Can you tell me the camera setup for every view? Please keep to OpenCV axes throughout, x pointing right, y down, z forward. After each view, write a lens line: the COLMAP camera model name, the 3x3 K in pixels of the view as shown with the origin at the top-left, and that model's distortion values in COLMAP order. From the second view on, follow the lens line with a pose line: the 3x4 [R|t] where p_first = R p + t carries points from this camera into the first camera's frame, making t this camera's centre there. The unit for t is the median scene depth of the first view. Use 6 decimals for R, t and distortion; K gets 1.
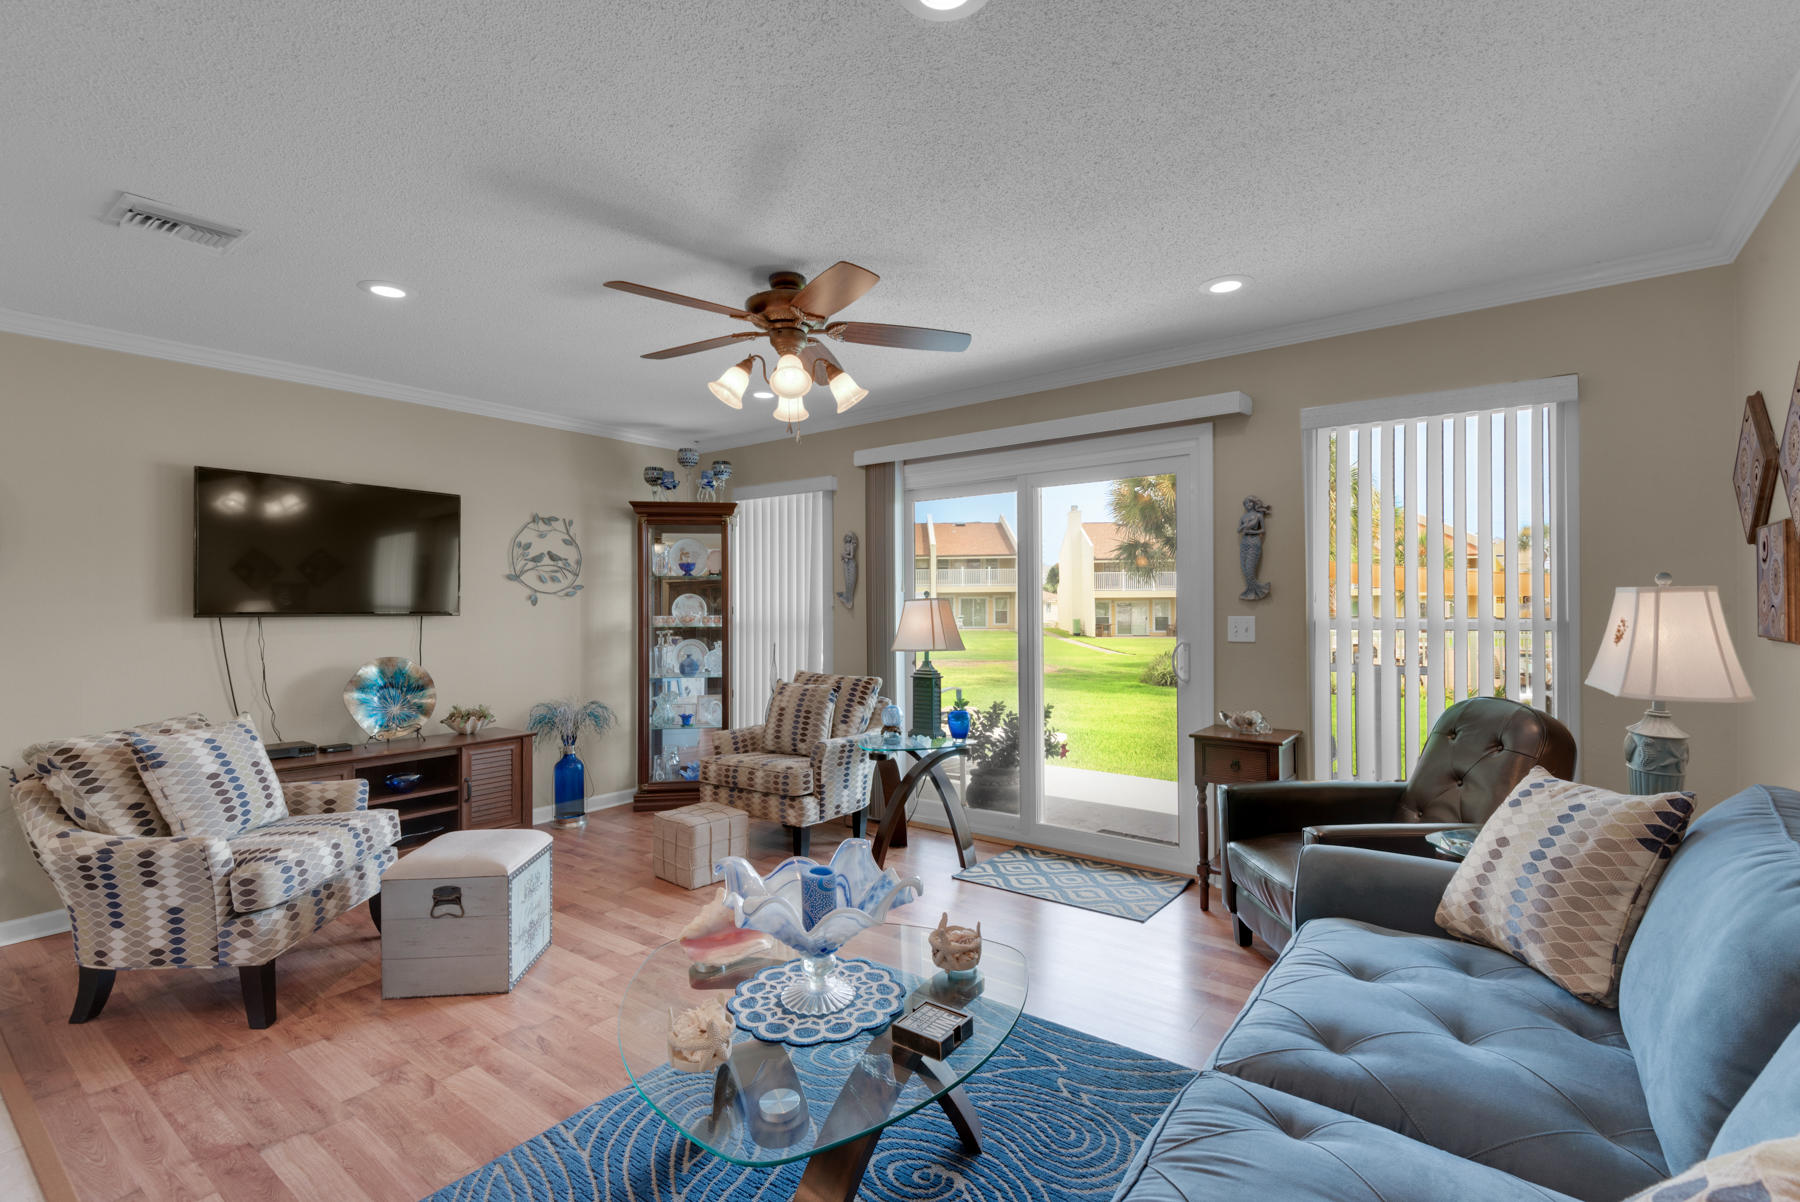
lens RADIAL K [[808.2, 0, 901.1], [0, 808.2, 606.5], [0, 0, 1]] dist [0.051847, -0.037781]
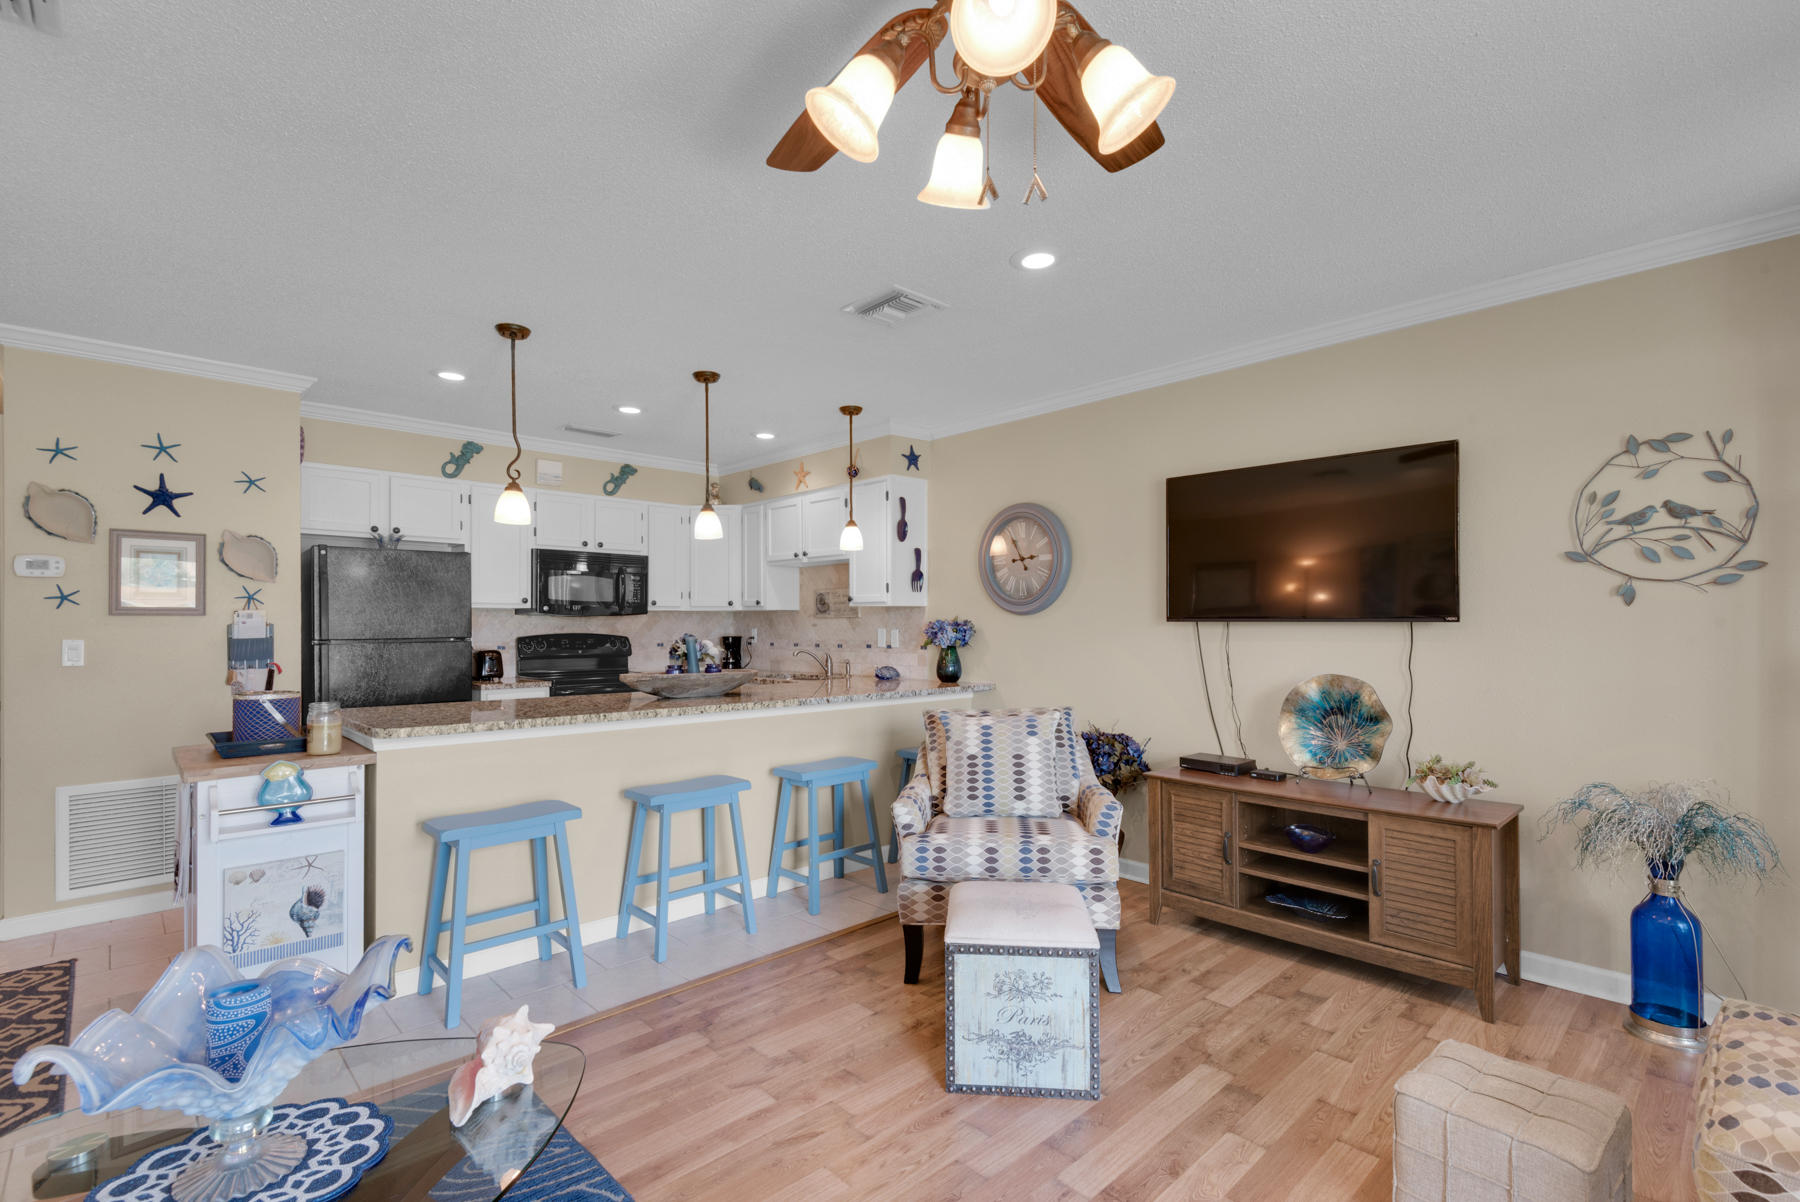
lens RADIAL K [[829.0, 0, 907.7], [0, 829.0, 623.5], [0, 0, 1]] dist [0.045039, -0.025731]
pose [[-0.161209, 0.002927, -0.986916, 0.214521], [0.003248, 0.999992, 0.002435, 0.009615], [0.986915, -0.002813, -0.161217, 0.710175]]
